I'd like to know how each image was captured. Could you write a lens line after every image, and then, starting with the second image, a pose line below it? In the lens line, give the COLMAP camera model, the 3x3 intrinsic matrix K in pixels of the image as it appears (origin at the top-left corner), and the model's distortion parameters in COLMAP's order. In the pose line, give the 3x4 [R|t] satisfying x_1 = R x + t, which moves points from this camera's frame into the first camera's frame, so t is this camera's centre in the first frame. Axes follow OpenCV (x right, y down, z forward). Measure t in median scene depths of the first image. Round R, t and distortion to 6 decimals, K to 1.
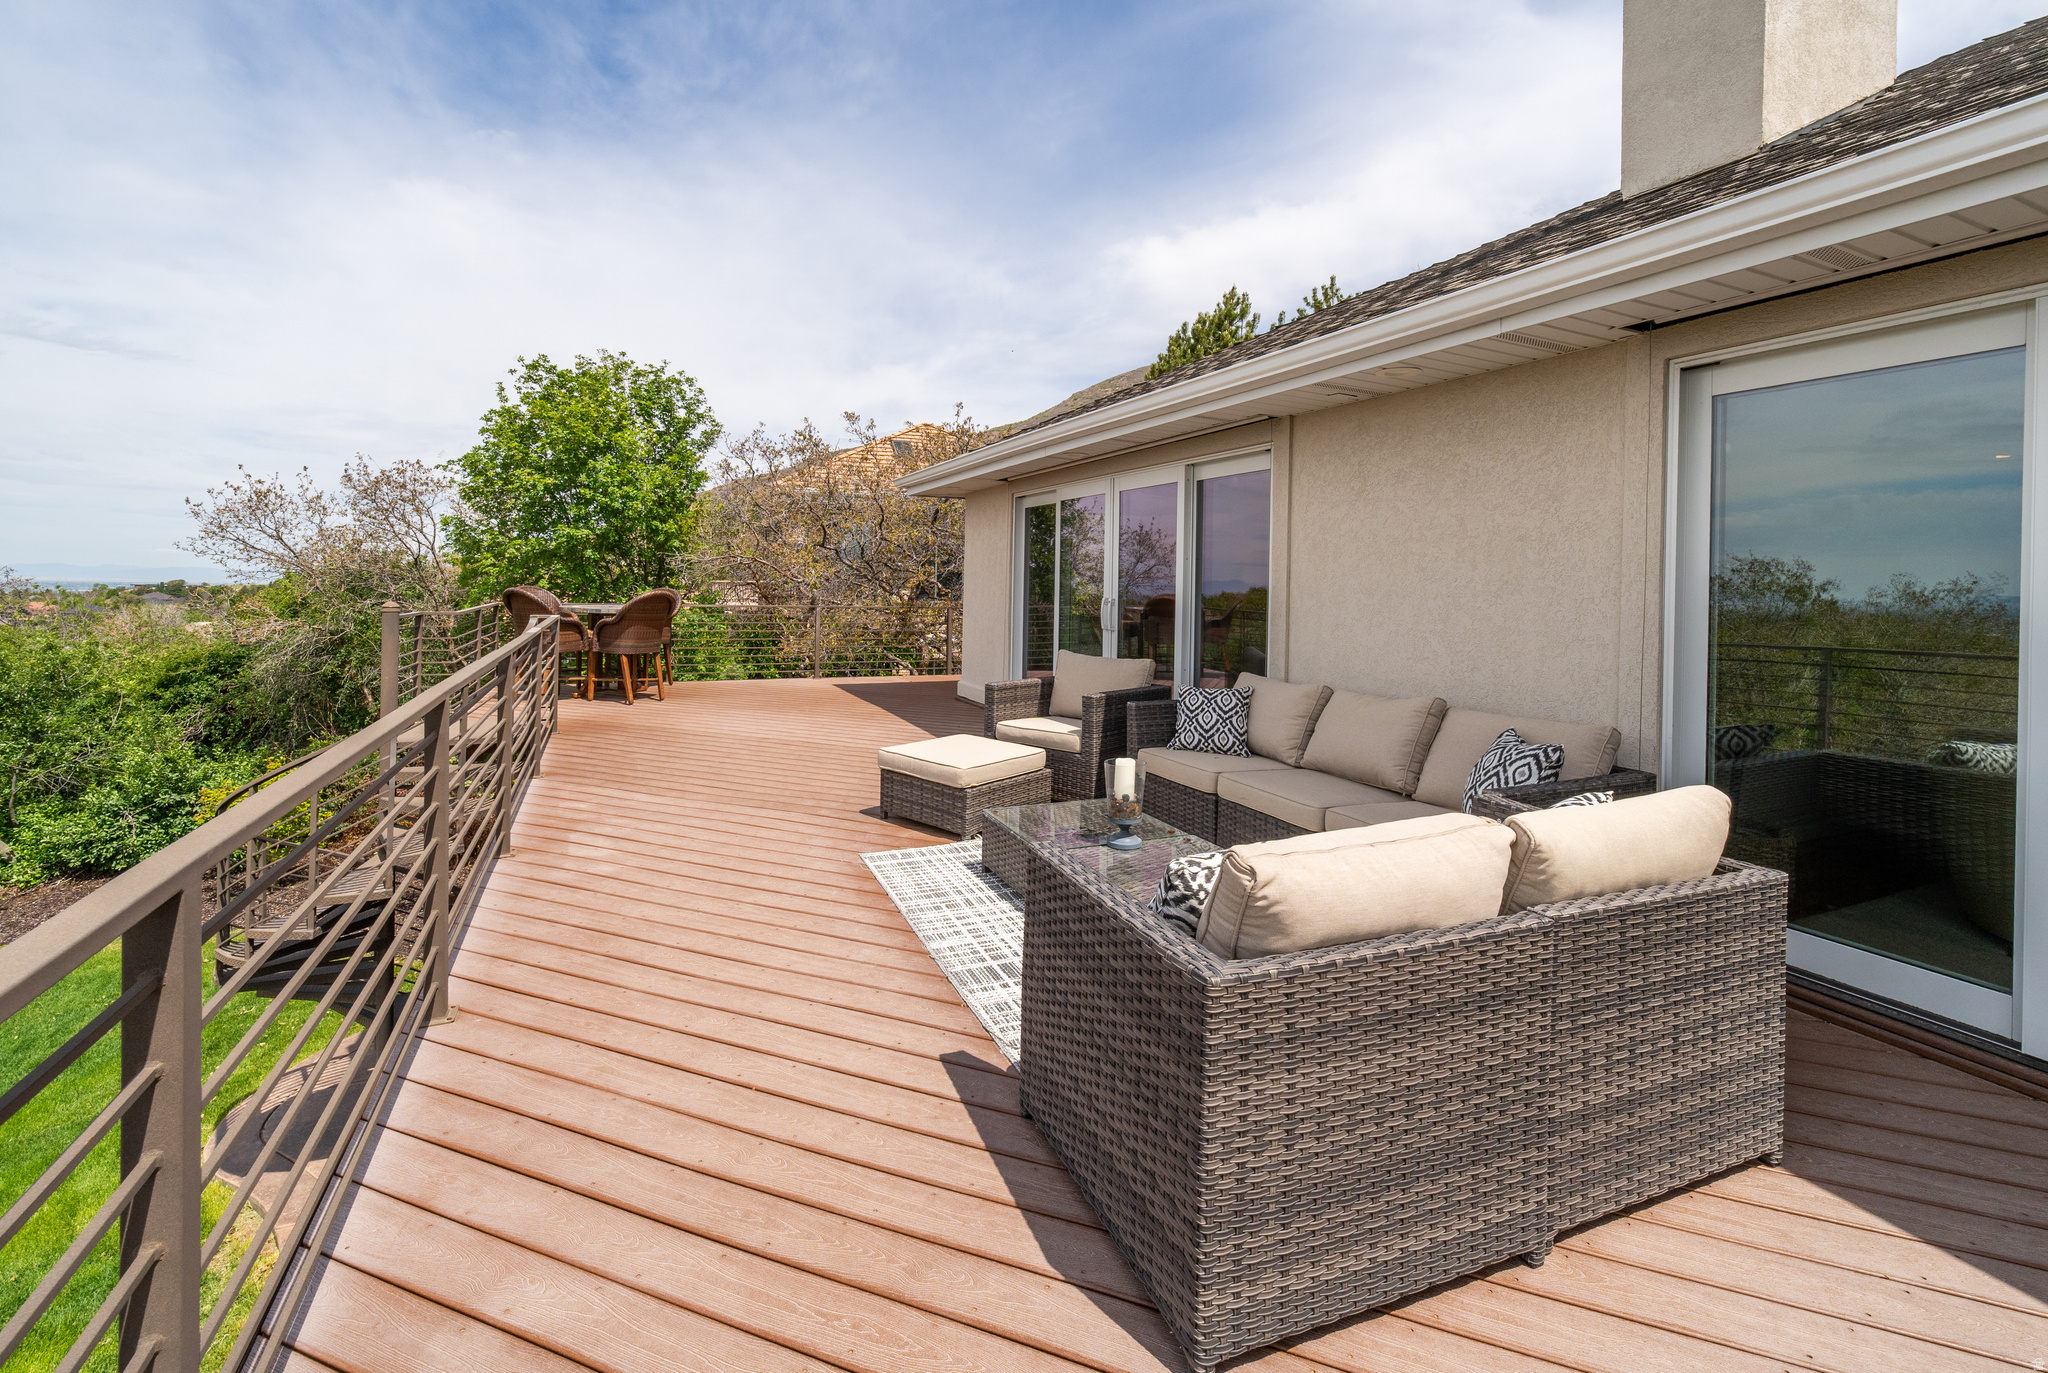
lens RADIAL K [[756.8, 0, 1026.3], [0, 756.8, 585.0], [0, 0, 1]] dist [-0.000264, -0.000018]
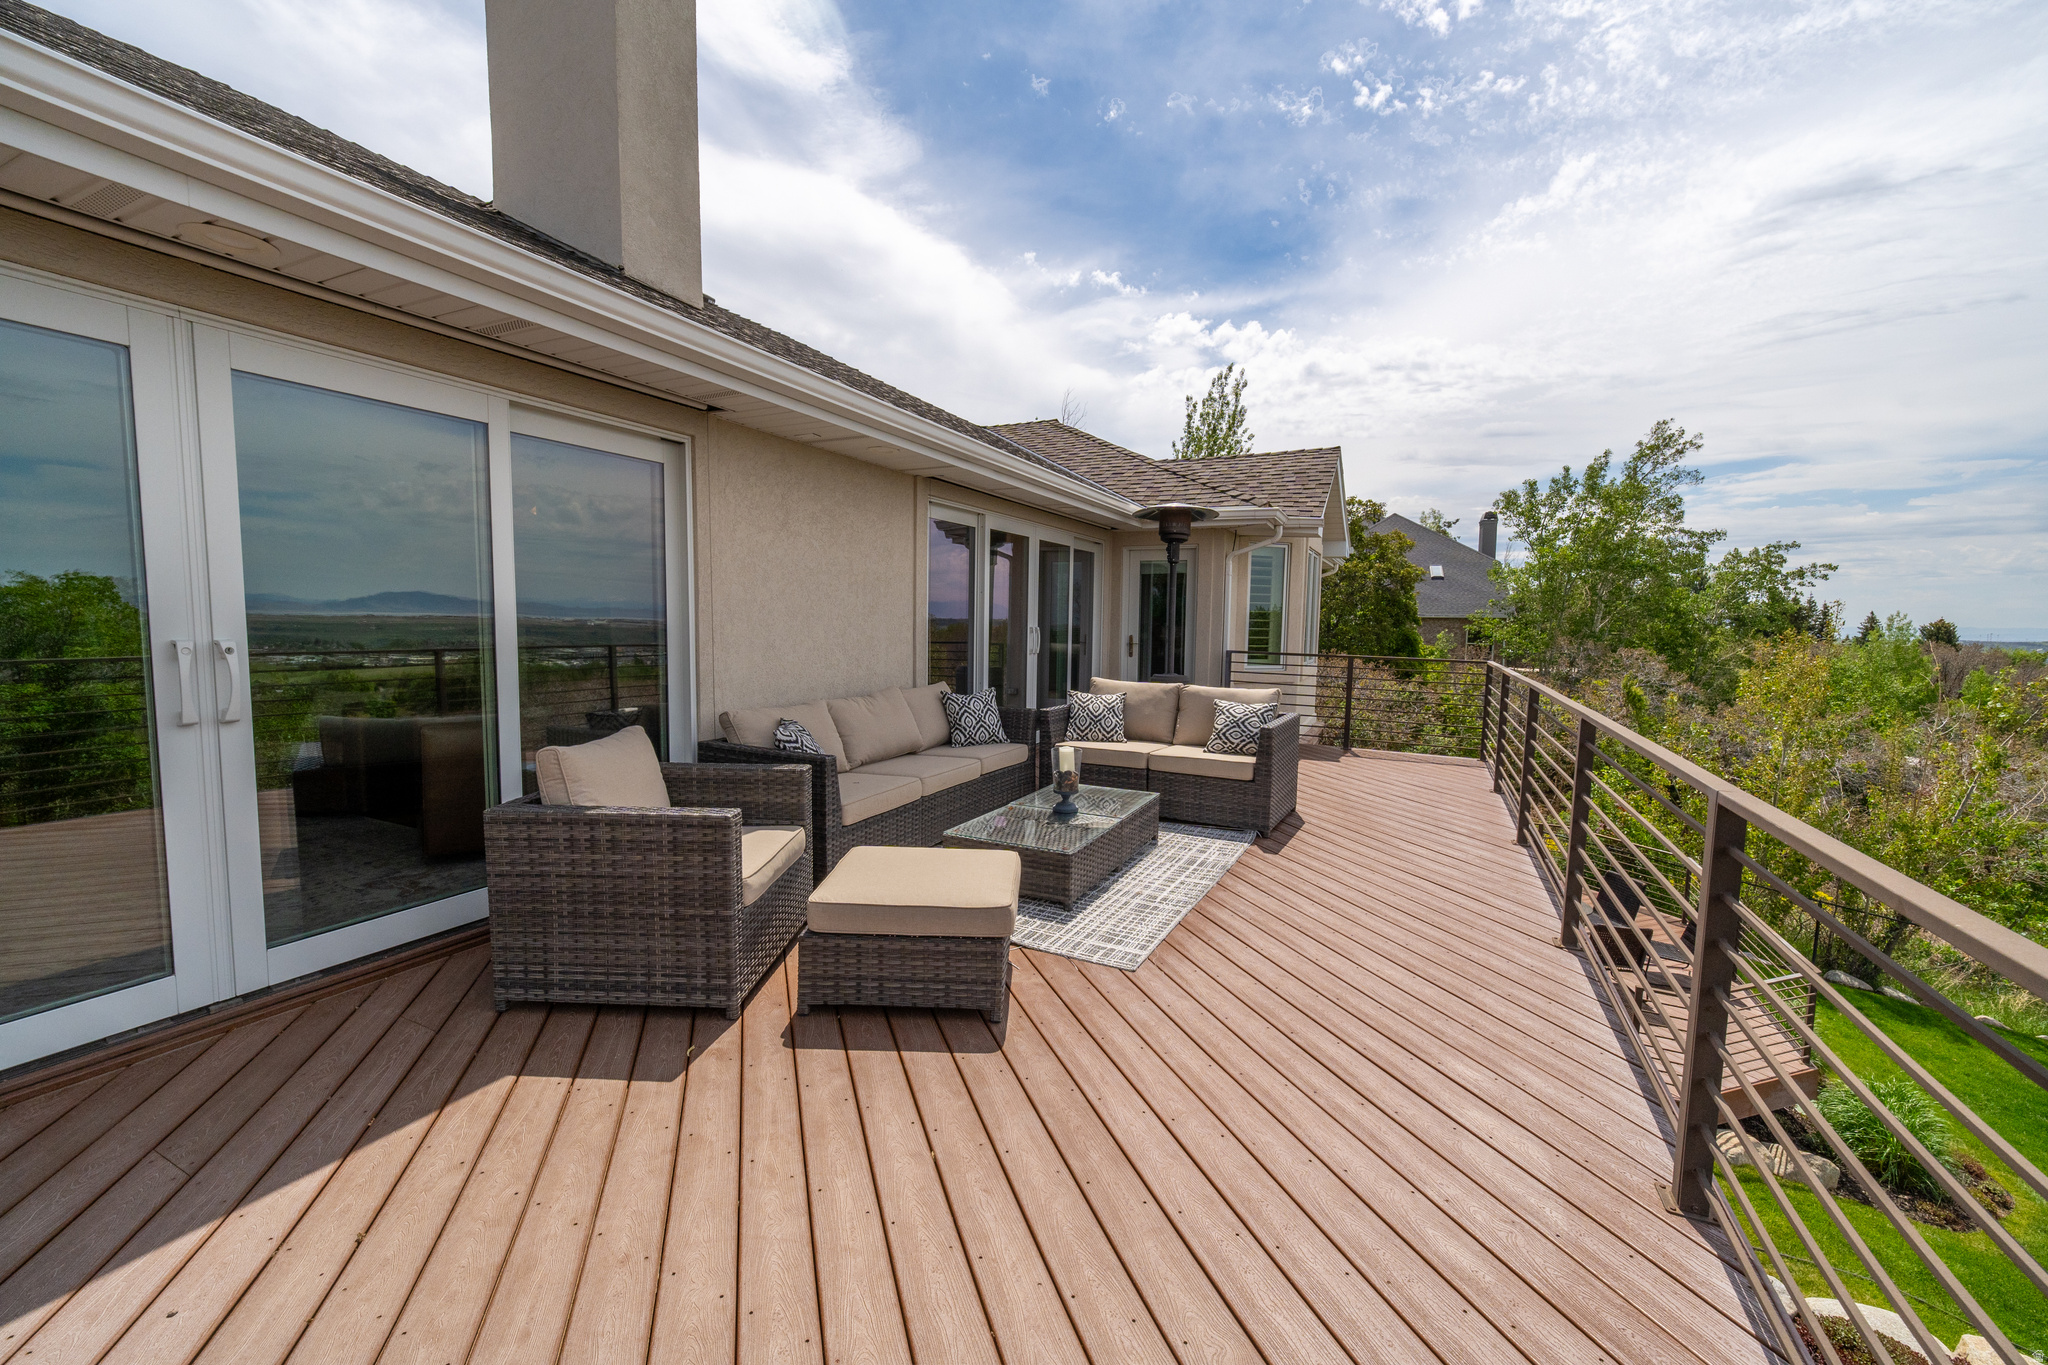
lens RADIAL K [[817.0, 0, 1008.5], [0, 817.0, 677.8], [0, 0, 1]] dist [-0.000864, -0.000031]
pose [[-0.581653, -0.080721, 0.809422, -0.805386], [-0.010997, 0.995754, 0.091400, -0.013815], [-0.813363, 0.044262, -0.580071, 1.607611]]
